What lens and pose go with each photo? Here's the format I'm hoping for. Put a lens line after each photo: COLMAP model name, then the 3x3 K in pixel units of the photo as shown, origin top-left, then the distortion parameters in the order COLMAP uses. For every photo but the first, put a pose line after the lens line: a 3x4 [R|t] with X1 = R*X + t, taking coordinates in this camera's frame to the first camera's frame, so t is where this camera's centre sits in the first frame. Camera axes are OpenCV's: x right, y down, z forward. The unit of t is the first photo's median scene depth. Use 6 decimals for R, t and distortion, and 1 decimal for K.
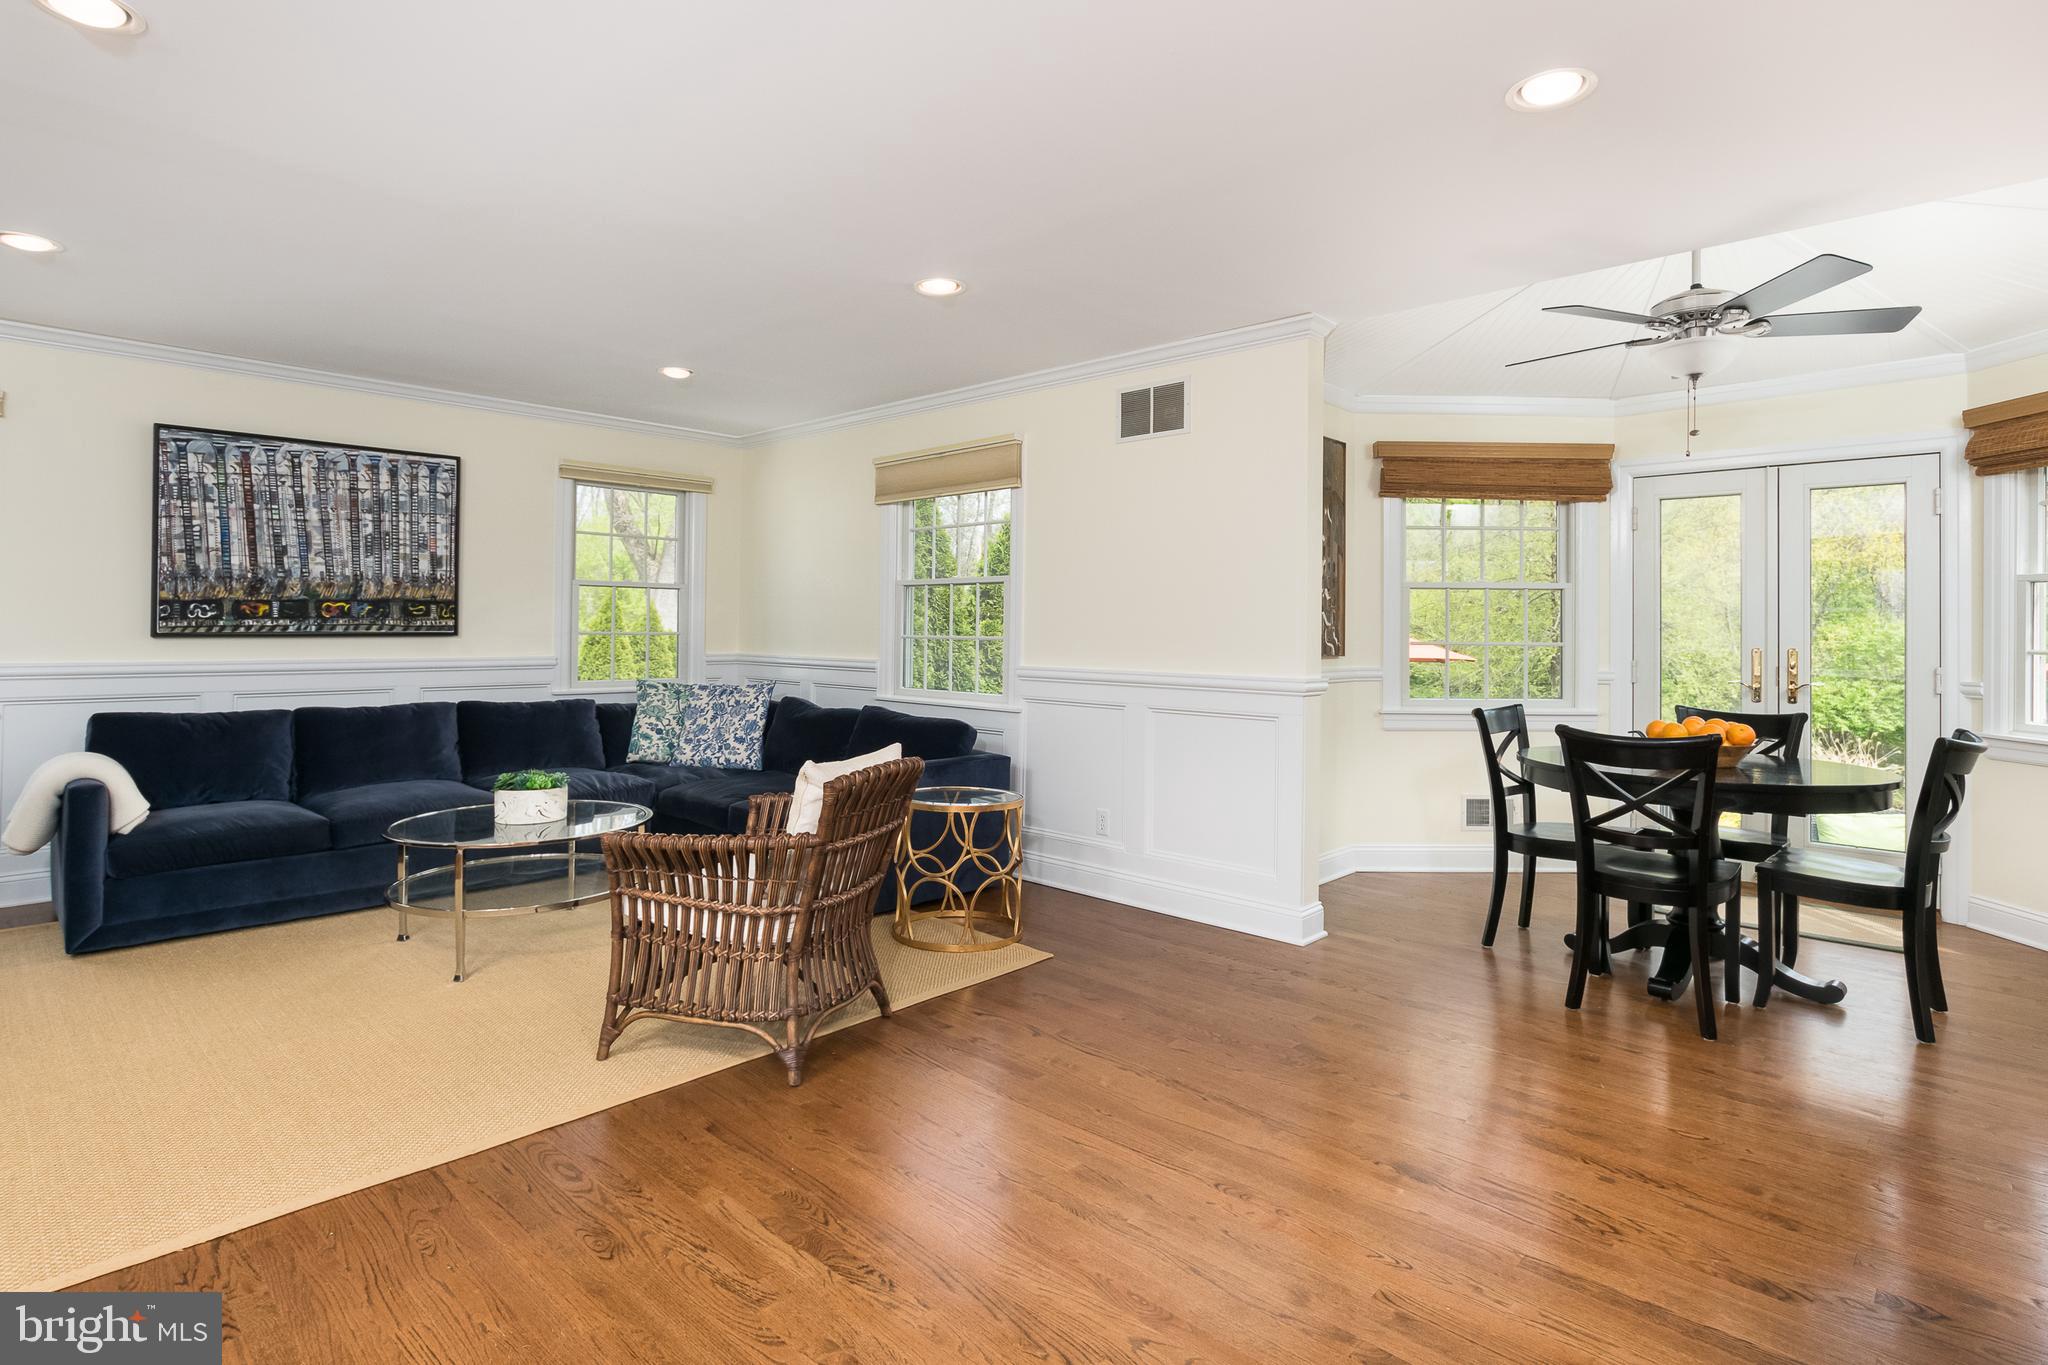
lens RADIAL K [[1045.0, 0, 1020.1], [0, 1045.0, 609.3], [0, 0, 1]] dist [-0.000330, -0.000848]
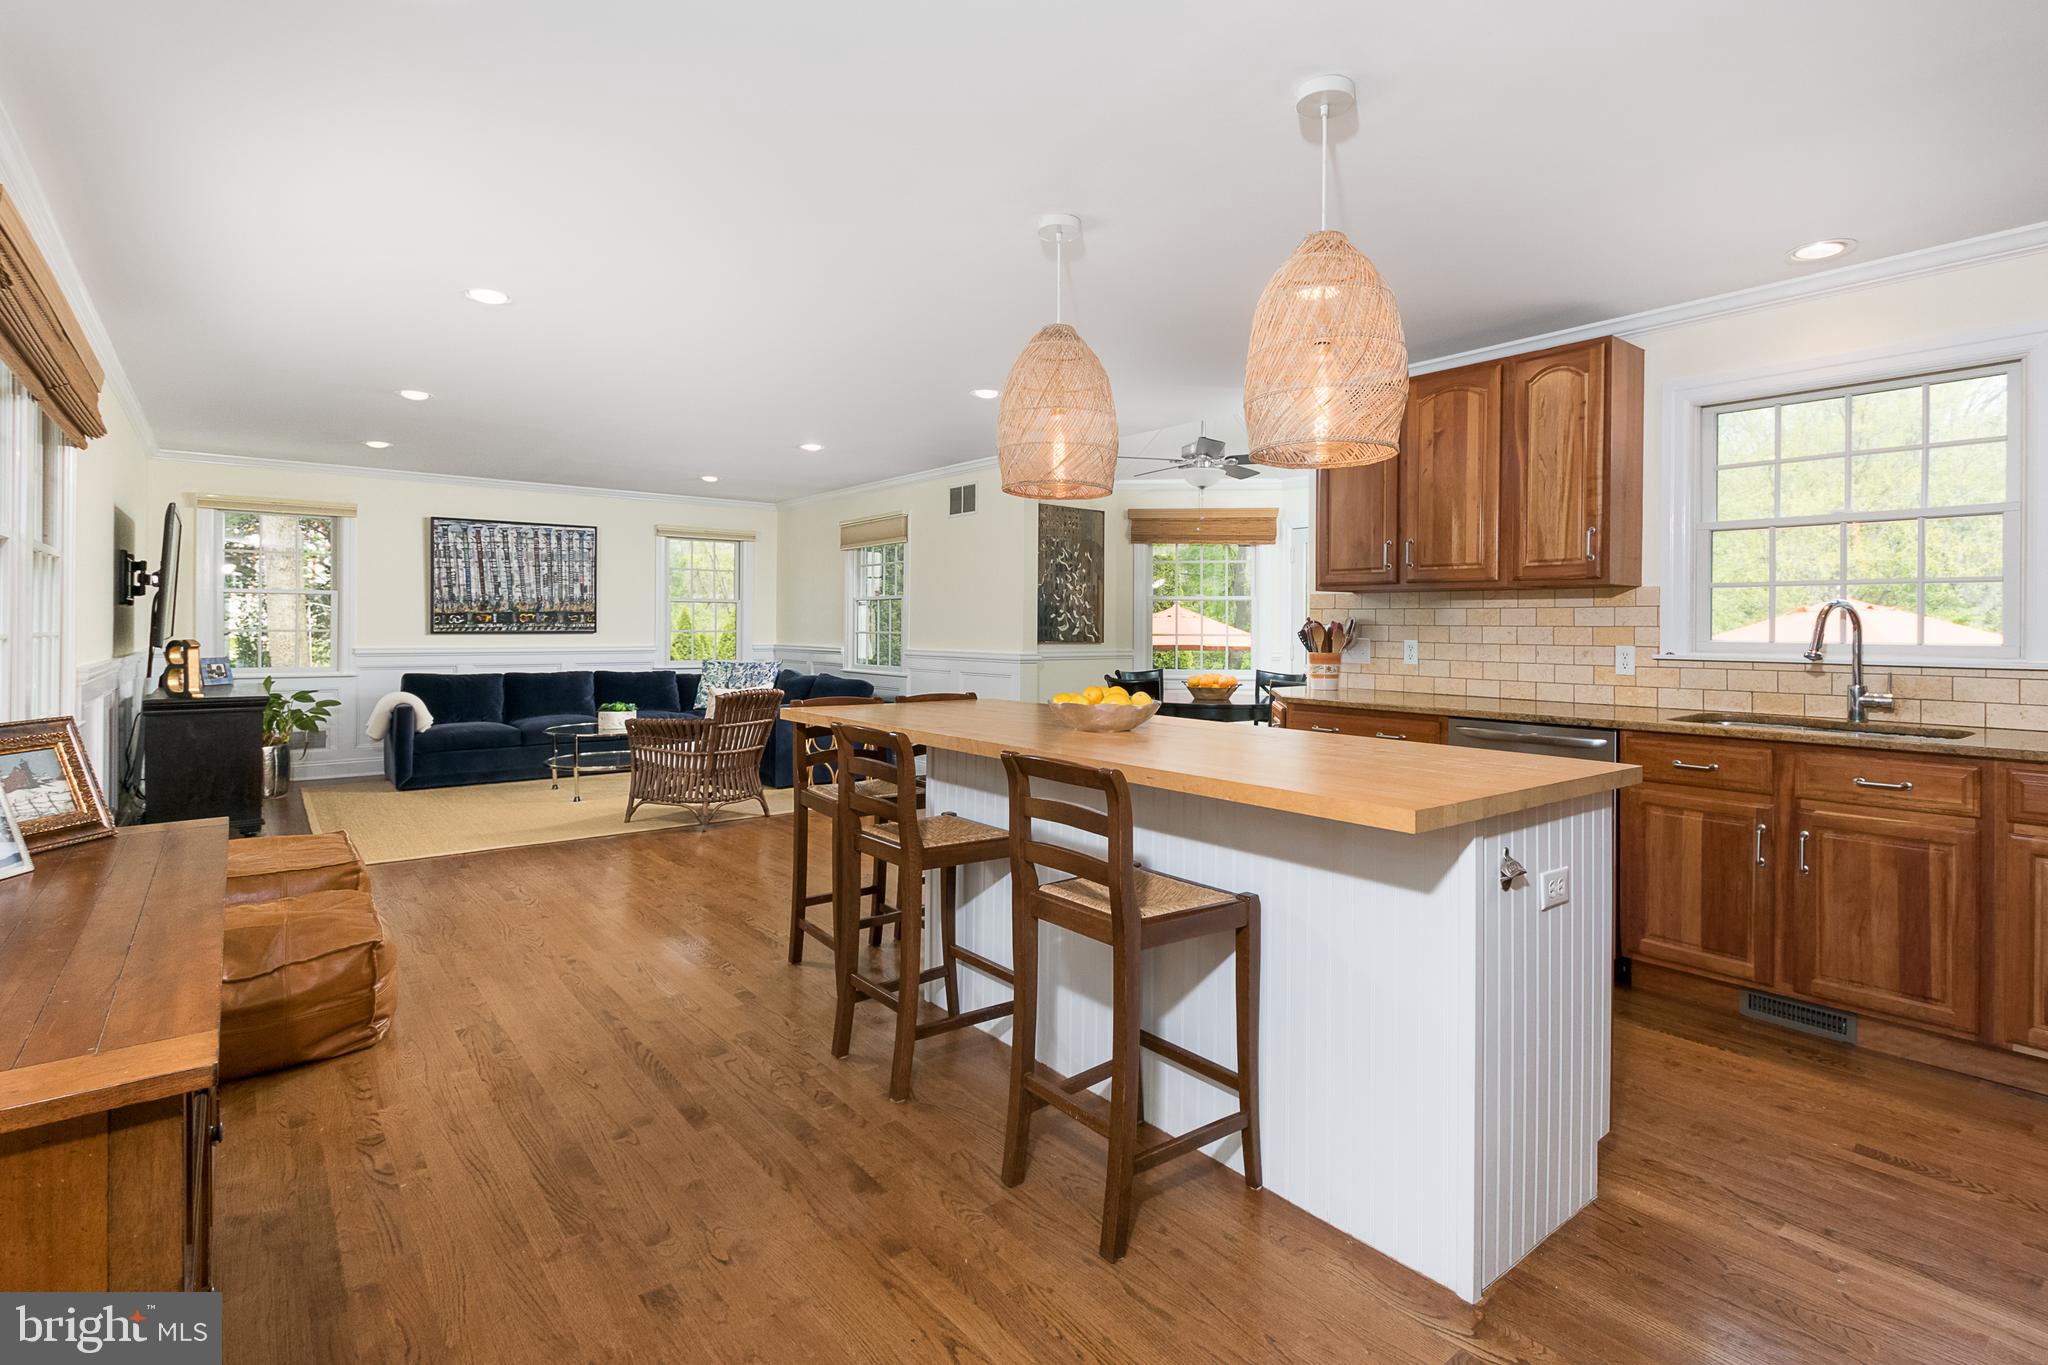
lens RADIAL K [[995.2, 0, 1036.2], [0, 995.2, 618.8], [0, 0, 1]] dist [0.023164, 0.000196]
pose [[0.990695, -0.006023, -0.135964, 0.426518], [0.007177, 0.999942, 0.007999, -0.005749], [0.135908, -0.008900, 0.990682, -0.557225]]
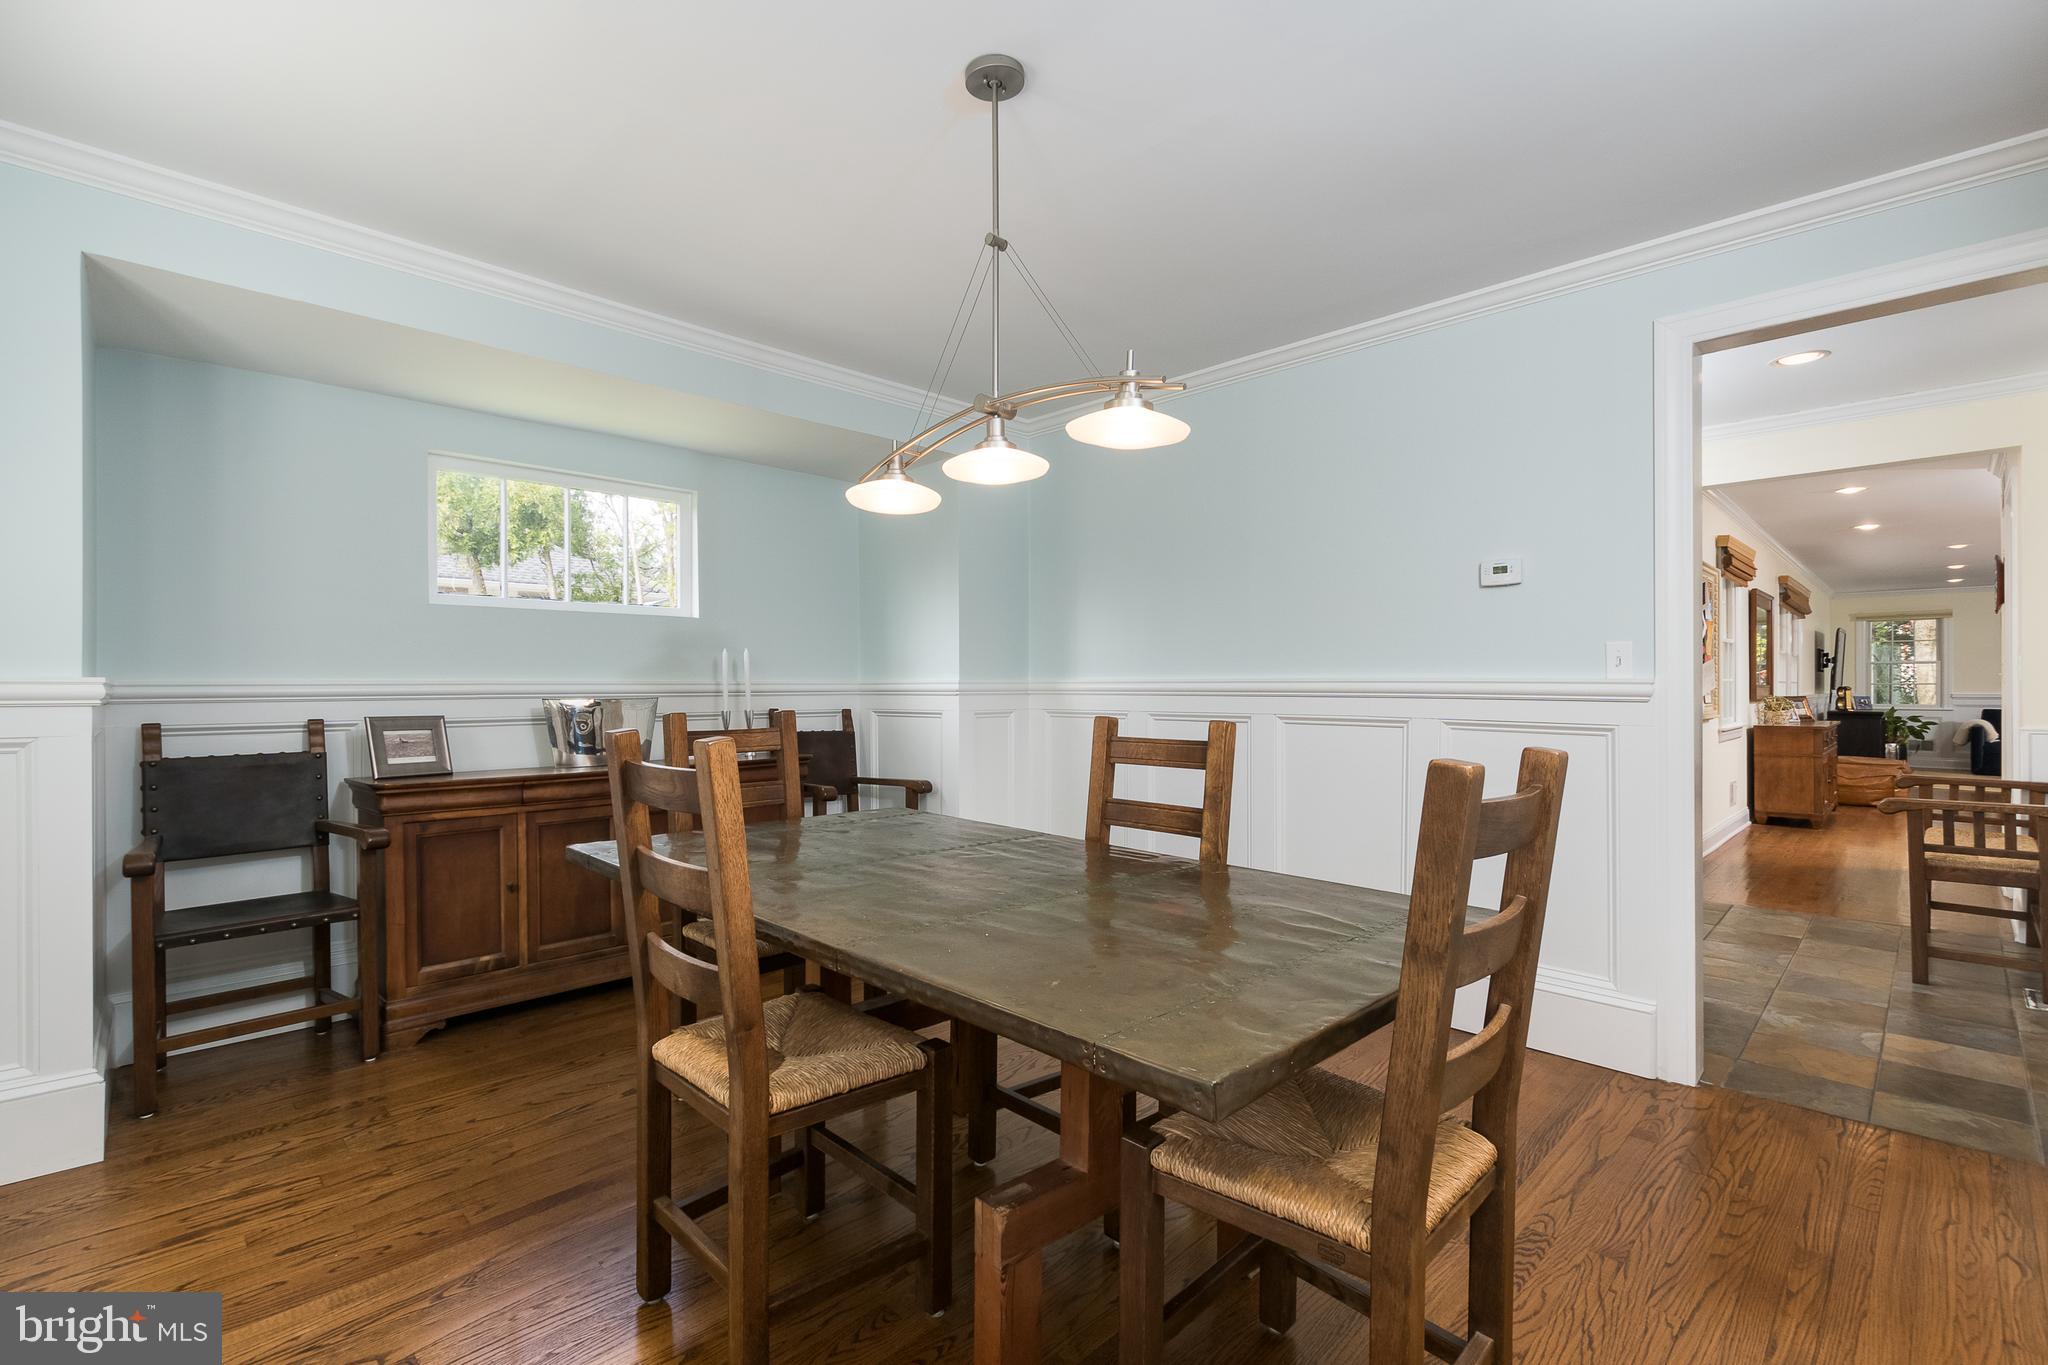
lens RADIAL K [[865.6, 0, 1024.0], [0, 865.6, 682.5], [0, 0, 1]] dist [-0.001613, -0.000270]
pose [[-0.048388, -0.013348, -0.998739, 1.609738], [0.015475, 0.999781, -0.014112, 0.008099], [0.998709, -0.016139, -0.048171, -1.533979]]
